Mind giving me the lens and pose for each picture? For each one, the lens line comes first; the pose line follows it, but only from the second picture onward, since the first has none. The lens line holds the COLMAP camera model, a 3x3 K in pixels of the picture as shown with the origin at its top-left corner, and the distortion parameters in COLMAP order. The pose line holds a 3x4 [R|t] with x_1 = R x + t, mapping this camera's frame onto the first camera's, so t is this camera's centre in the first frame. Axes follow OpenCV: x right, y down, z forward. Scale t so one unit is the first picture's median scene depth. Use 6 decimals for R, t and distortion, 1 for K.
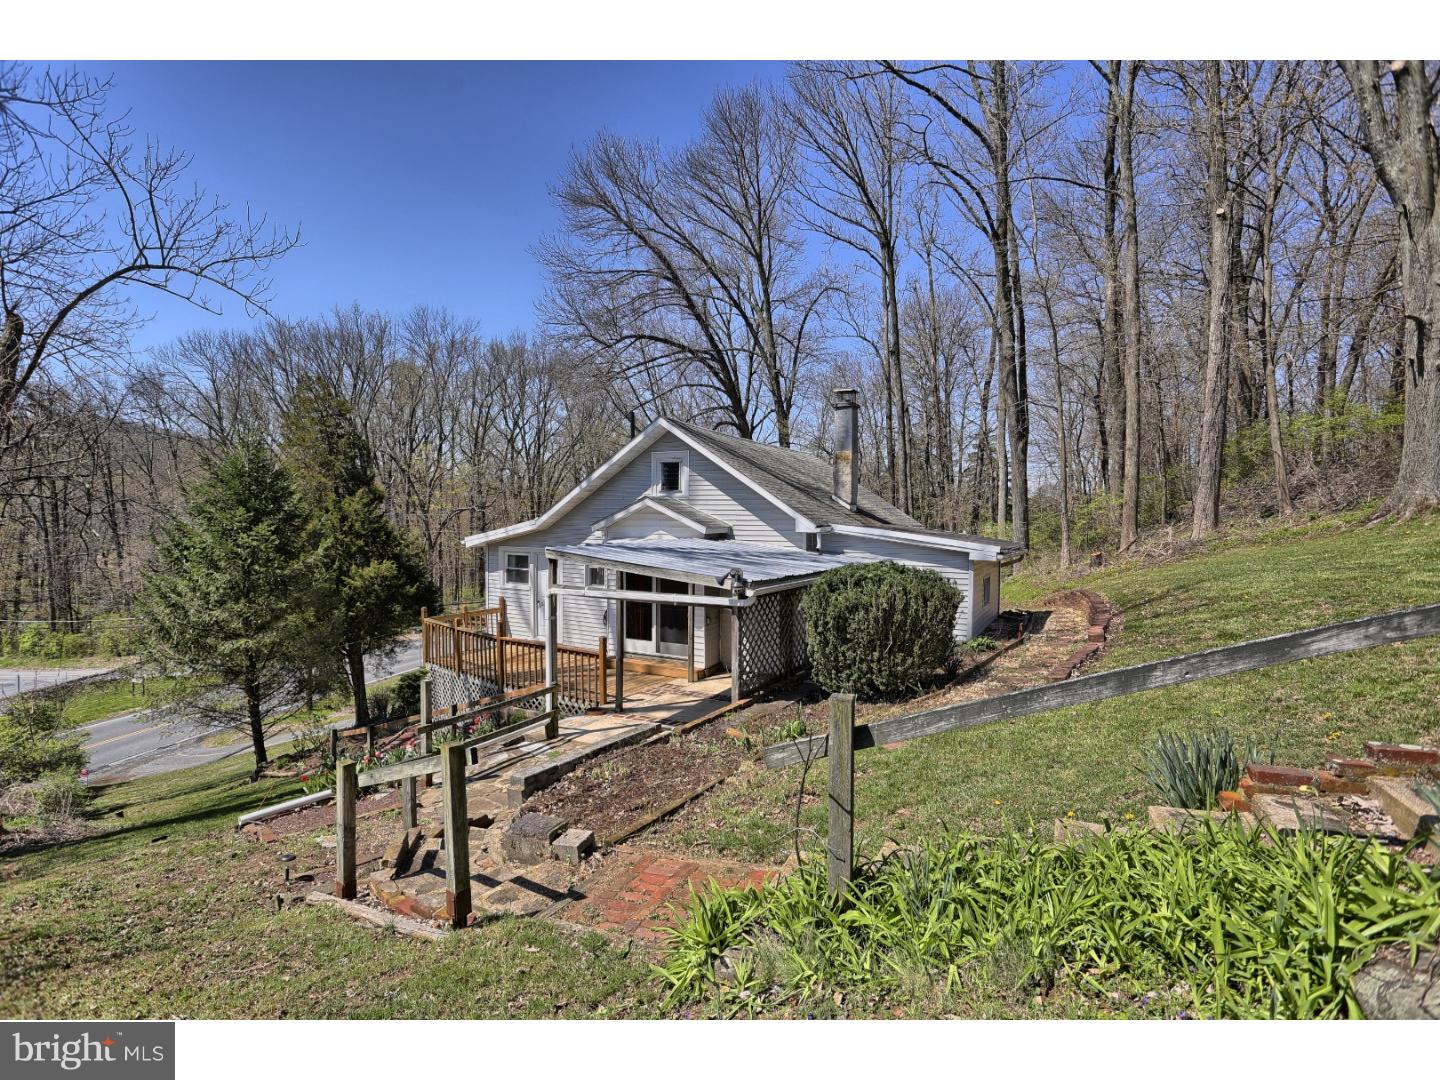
lens RADIAL K [[690.4, 0, 714.3], [0, 690.4, 538.2], [0, 0, 1]] dist [-0.039118, 0.007065]
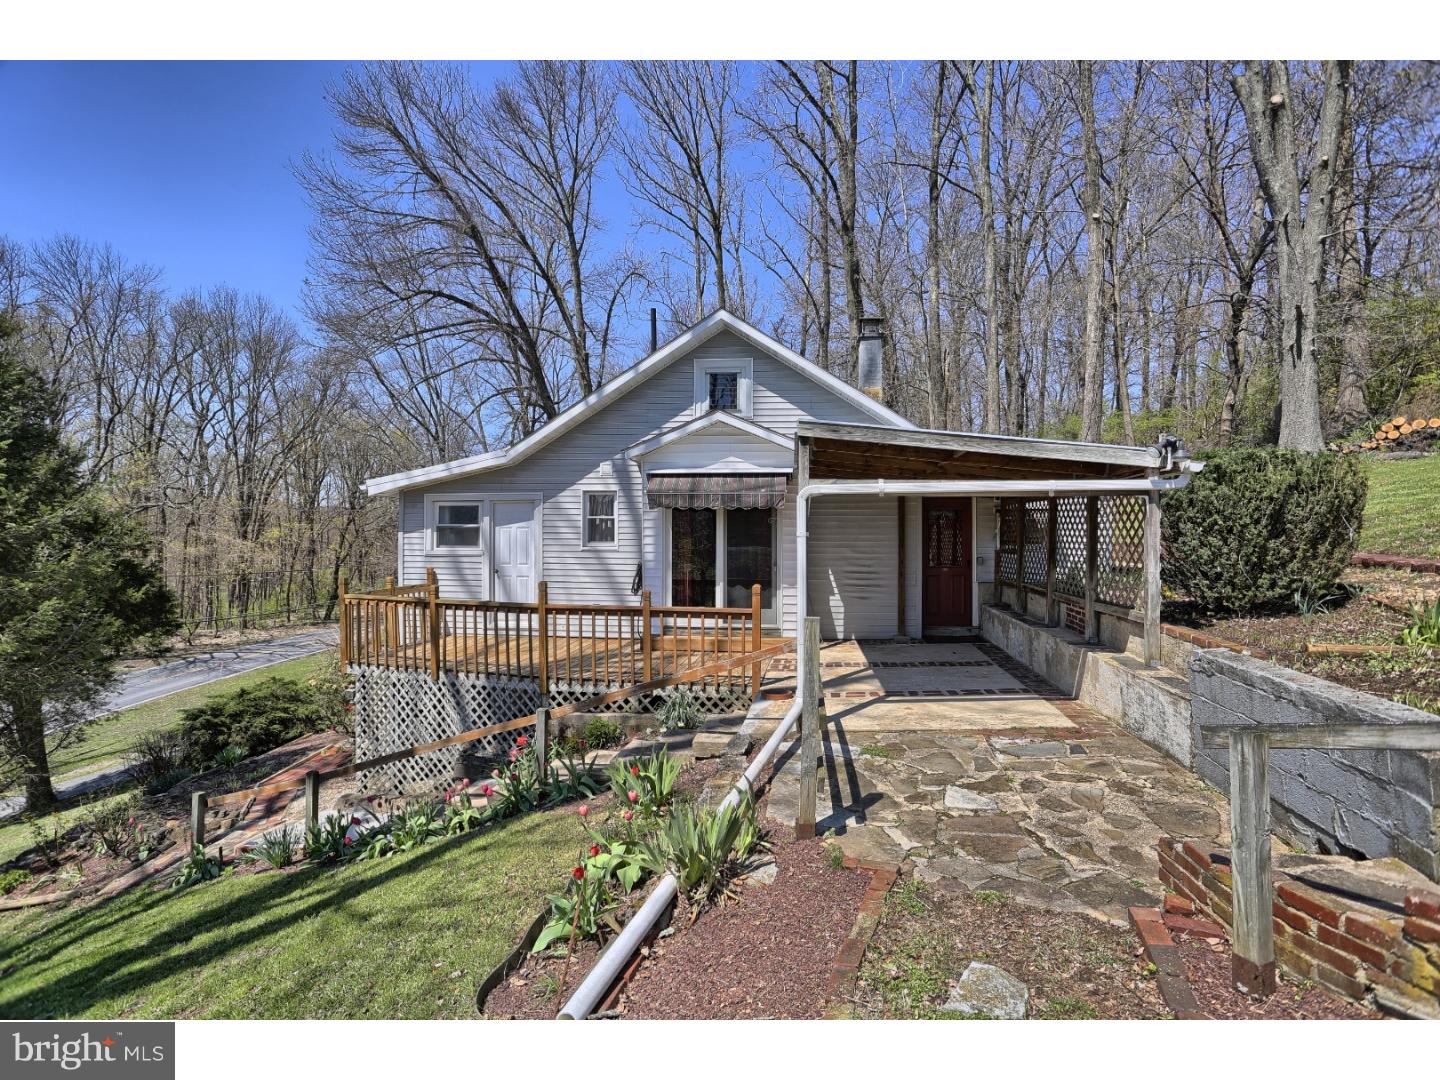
lens RADIAL K [[690.4, 0, 718.7], [0, 690.4, 544.7], [0, 0, 1]] dist [-0.039118, 0.007065]
pose [[0.918606, -0.008101, 0.395092, -0.314742], [0.014403, 0.999812, -0.012988, 0.075846], [-0.394913, 0.017621, 0.918550, 0.264743]]
